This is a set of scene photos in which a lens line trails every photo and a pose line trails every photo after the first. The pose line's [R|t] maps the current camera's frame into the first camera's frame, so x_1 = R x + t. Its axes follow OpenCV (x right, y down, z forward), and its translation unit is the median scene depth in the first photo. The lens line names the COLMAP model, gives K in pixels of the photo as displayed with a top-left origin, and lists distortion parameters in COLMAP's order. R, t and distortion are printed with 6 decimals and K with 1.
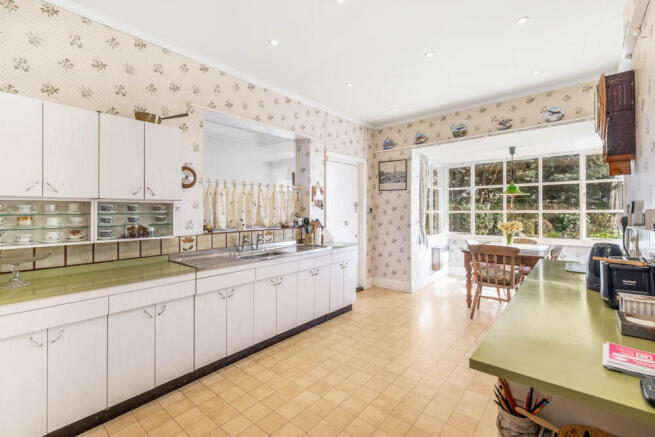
lens RADIAL K [[283.0, 0, 327.2], [0, 283.0, 213.8], [0, 0, 1]] dist [0.016769, 0.000312]
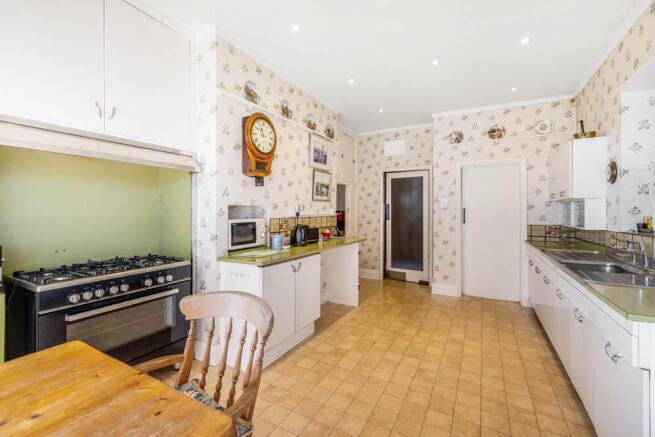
lens RADIAL K [[283.0, 0, 327.9], [0, 283.0, 214.2], [0, 0, 1]] dist [0.016769, 0.000312]
pose [[-0.979621, -0.000058, -0.200856, 0.821178], [-0.002188, 0.999944, 0.010384, 0.008633], [0.200844, 0.010612, -0.979566, 2.166000]]
